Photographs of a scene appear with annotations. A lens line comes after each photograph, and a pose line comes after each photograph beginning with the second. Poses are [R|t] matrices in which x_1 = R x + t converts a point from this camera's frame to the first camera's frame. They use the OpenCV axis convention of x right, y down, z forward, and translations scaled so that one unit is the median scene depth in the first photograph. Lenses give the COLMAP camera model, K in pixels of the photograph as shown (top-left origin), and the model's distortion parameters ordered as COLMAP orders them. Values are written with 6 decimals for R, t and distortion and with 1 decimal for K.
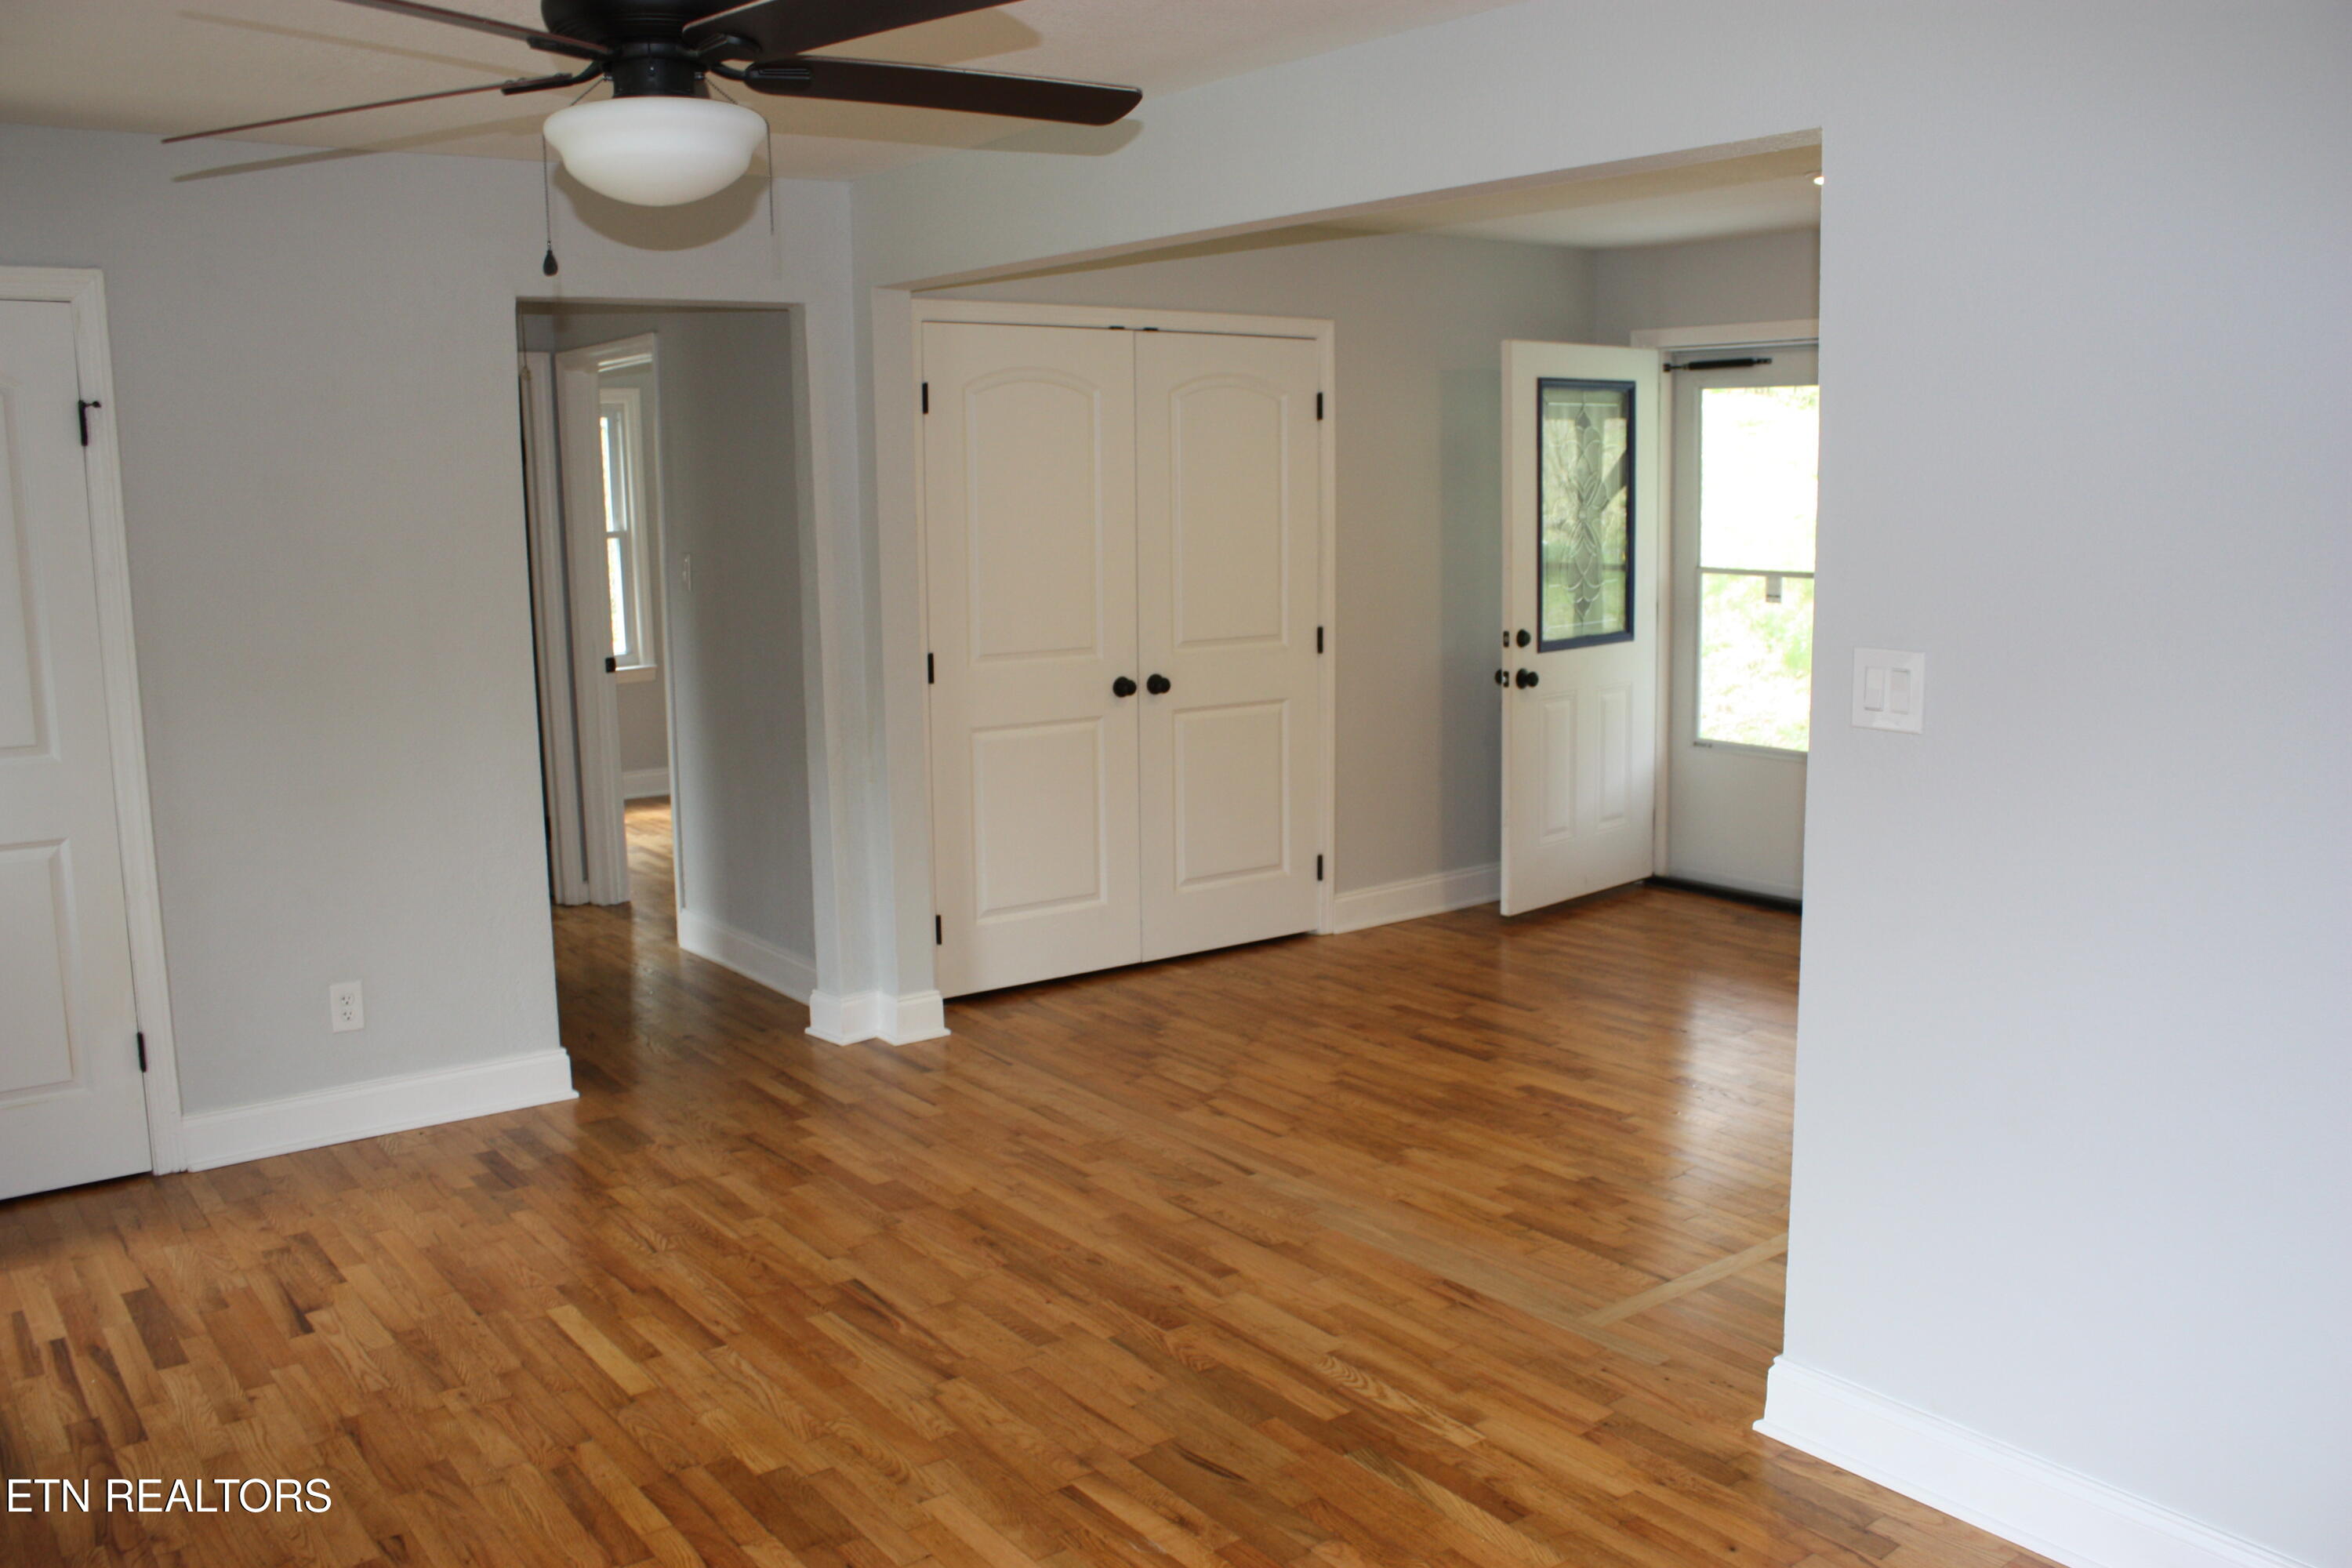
lens RADIAL K [[1972.6, 0, 1183.1], [0, 1972.6, 797.0], [0, 0, 1]] dist [-0.165183, 0.132050]
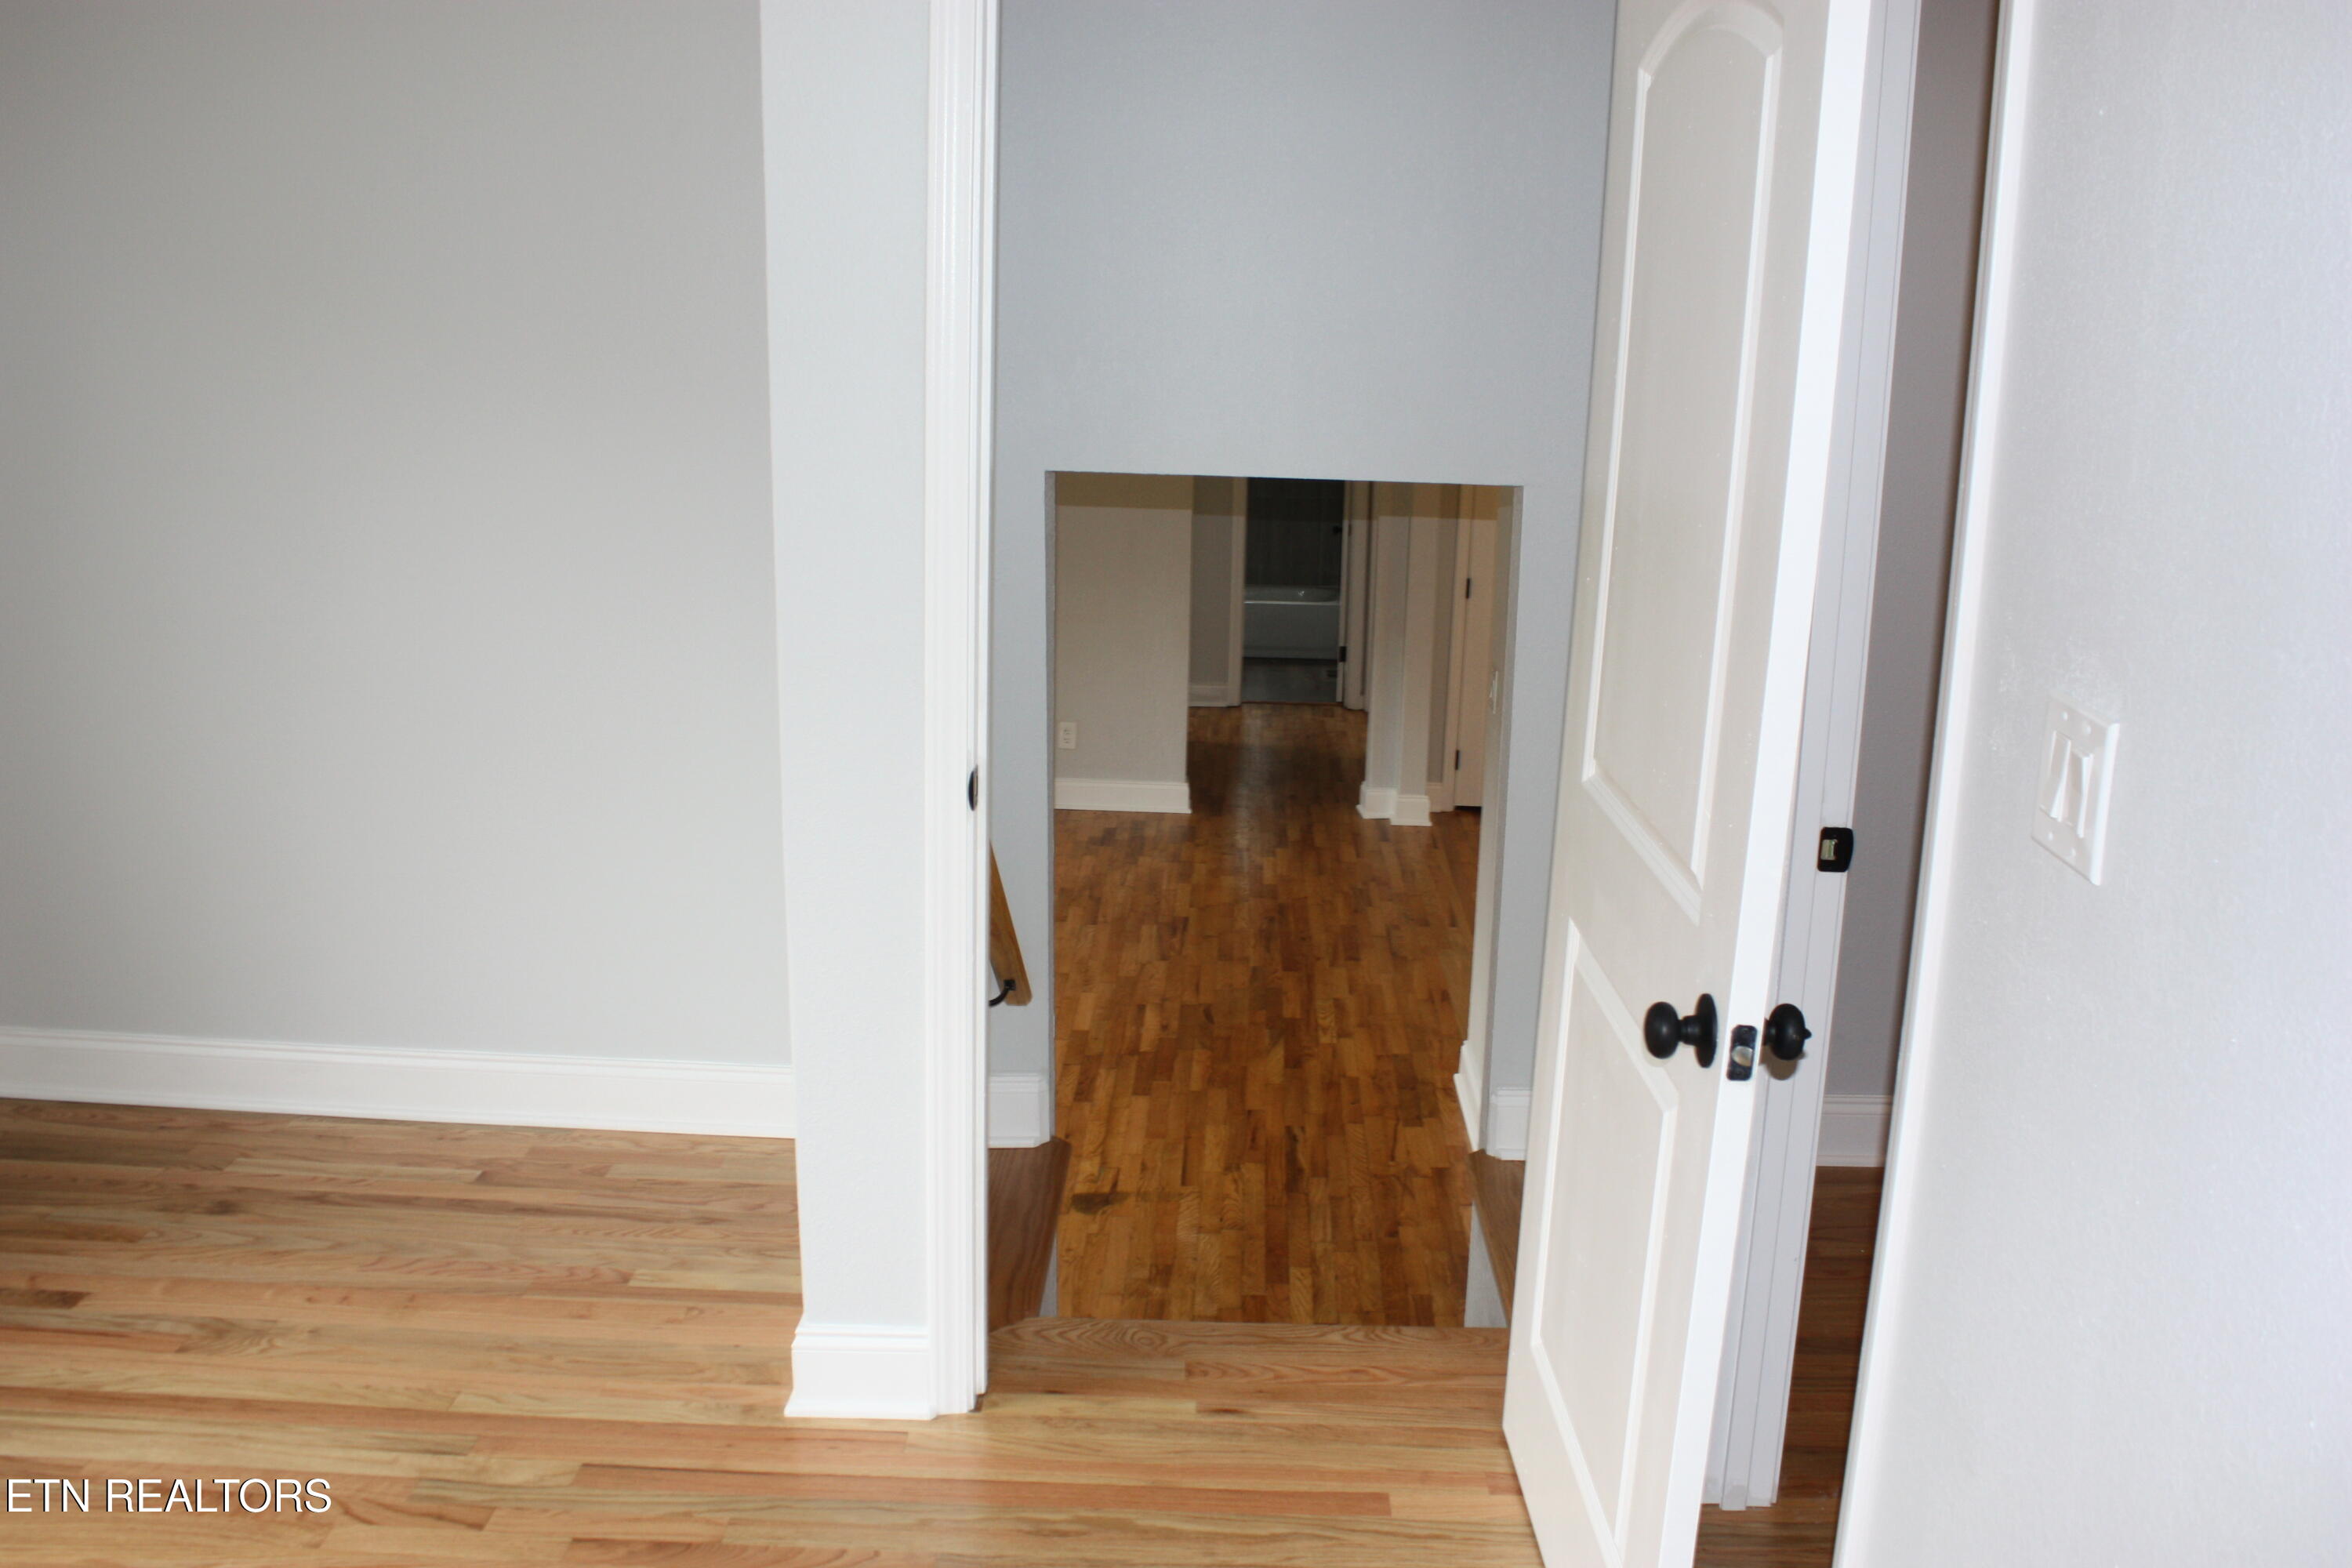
lens RADIAL K [[2062.8, 0, 1189.1], [0, 2062.8, 777.0], [0, 0, 1]] dist [-0.090880, 0.003008]
pose [[0.784473, 0.183791, -0.592303, 0.955941], [-0.136291, 0.982820, 0.124458, -0.129007], [0.605001, -0.016908, 0.796045, -0.564197]]
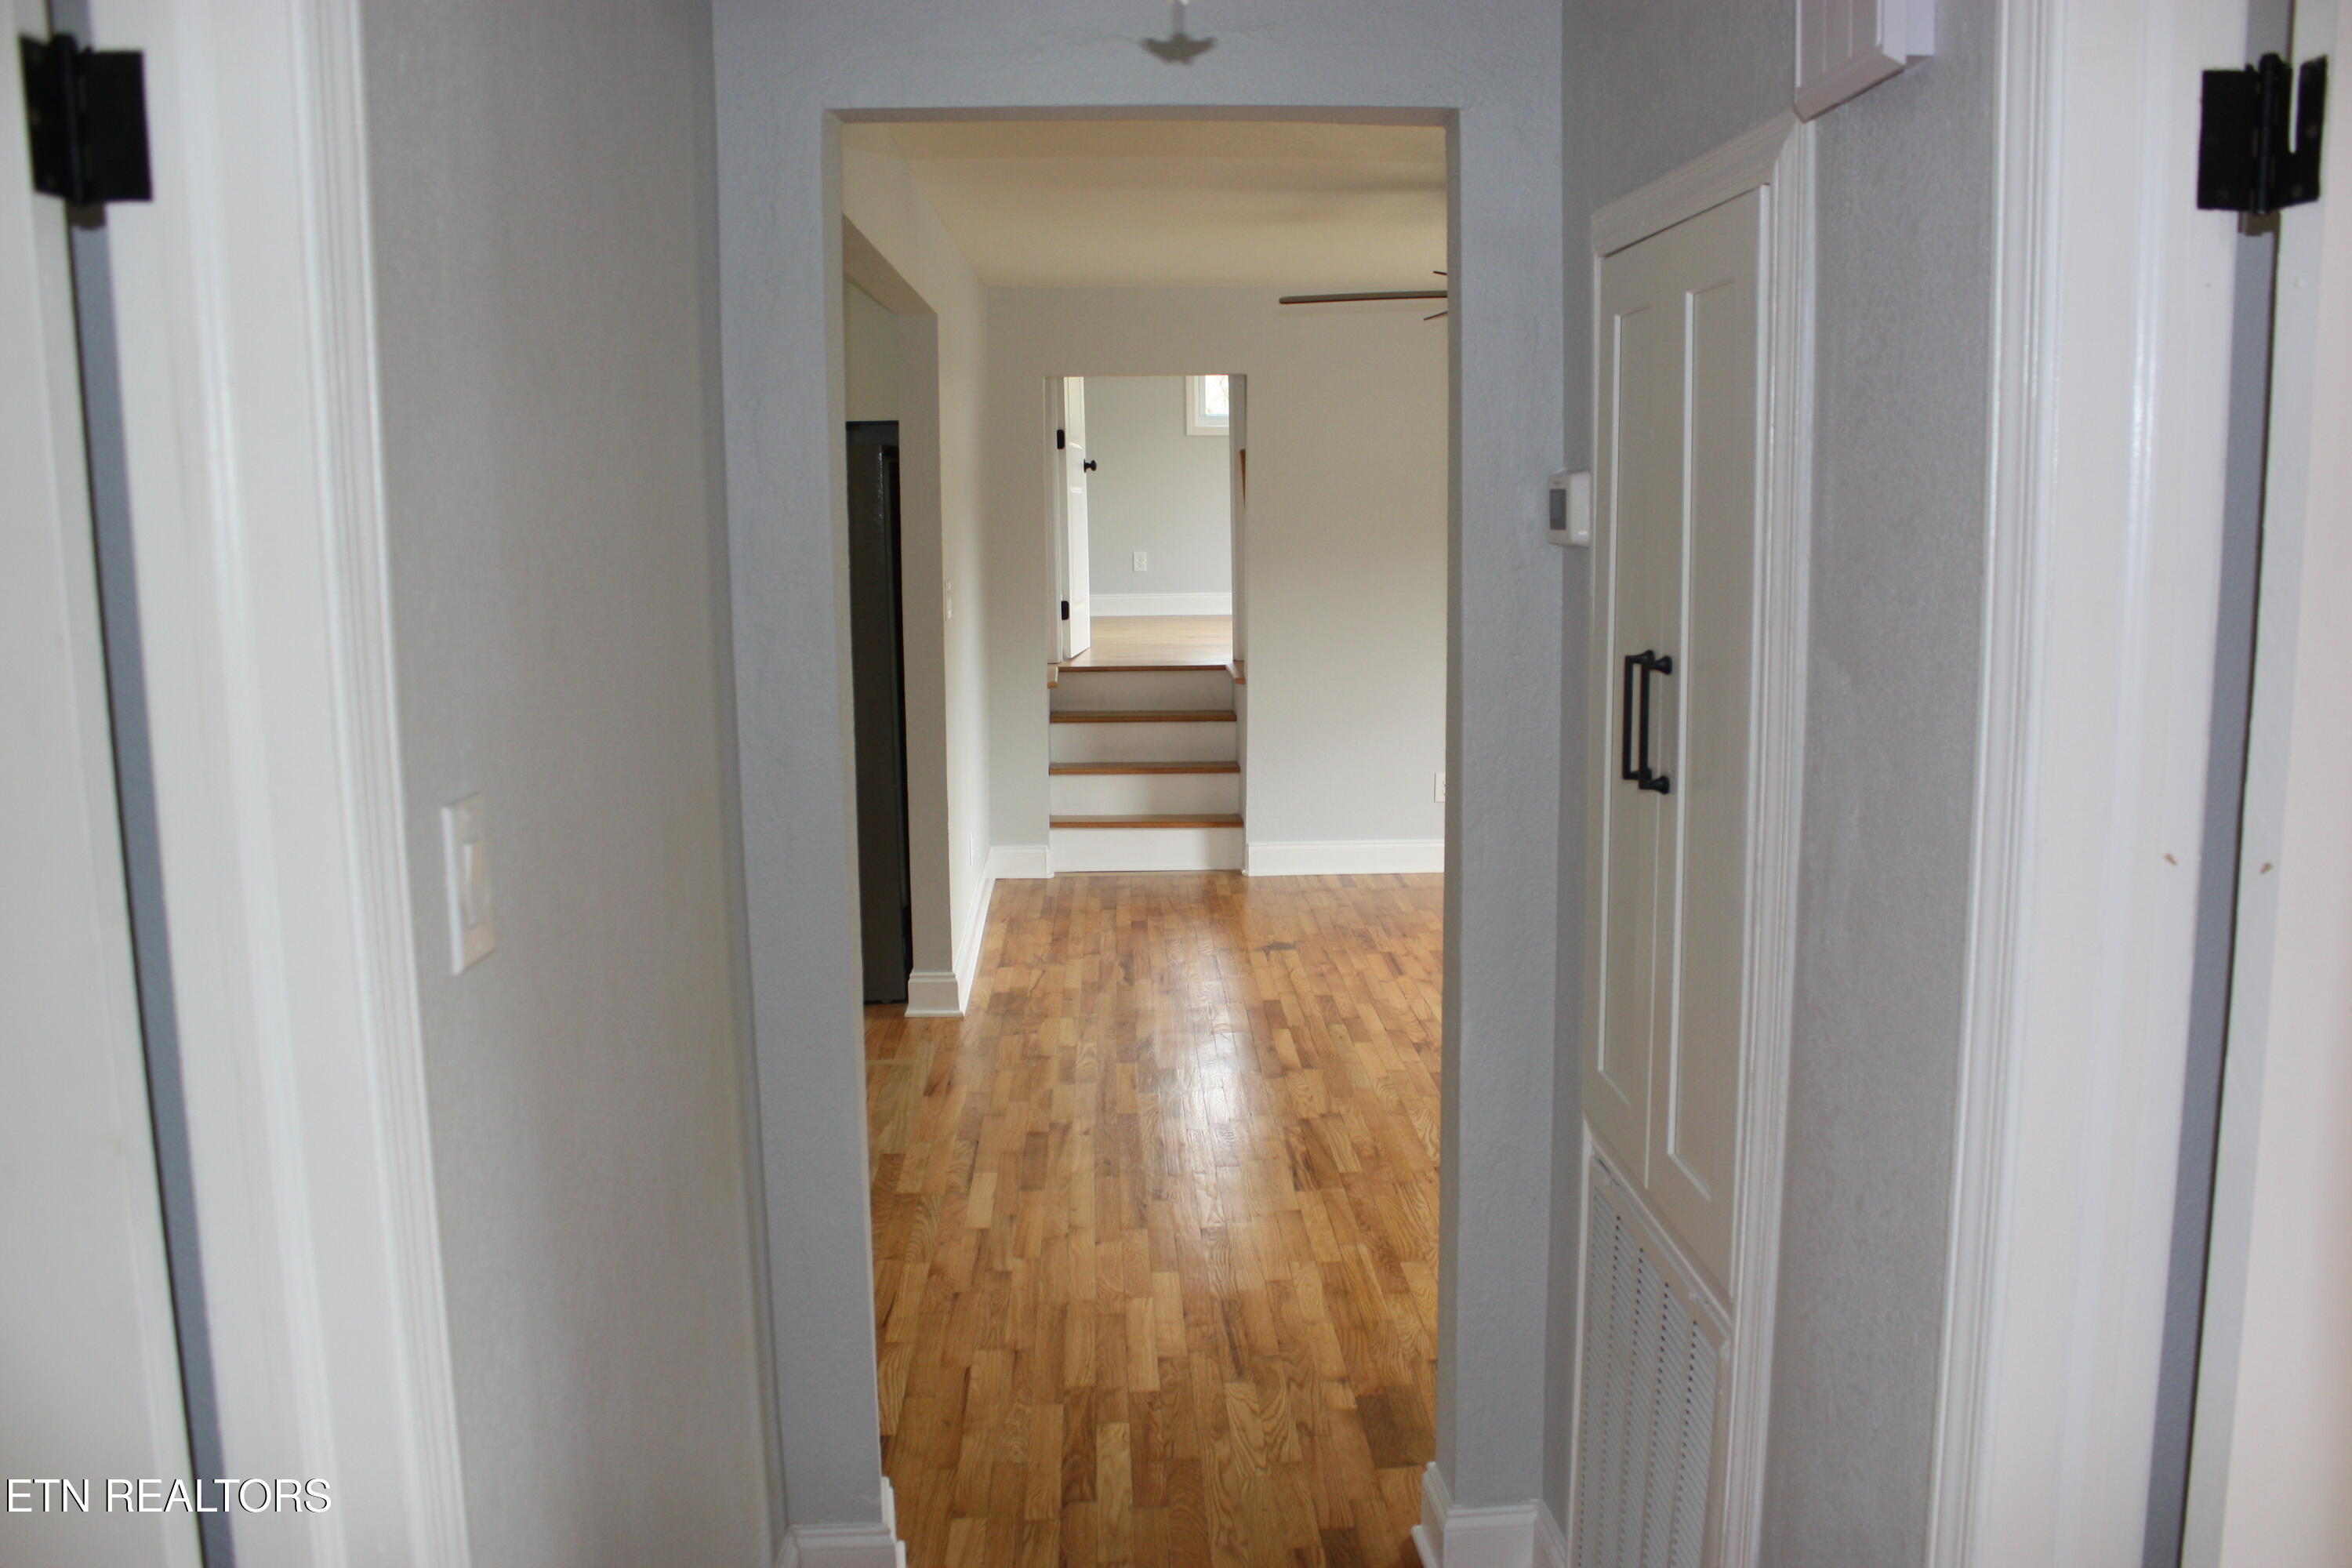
lens RADIAL K [[1972.6, 0, 1199.1], [0, 1972.6, 783.7], [0, 0, 1]] dist [-0.165183, 0.132050]
pose [[-0.830631, -0.058751, 0.553715, -0.716166], [0.112711, 0.956093, 0.270523, -0.284851], [-0.545296, 0.287115, -0.787539, 1.802871]]
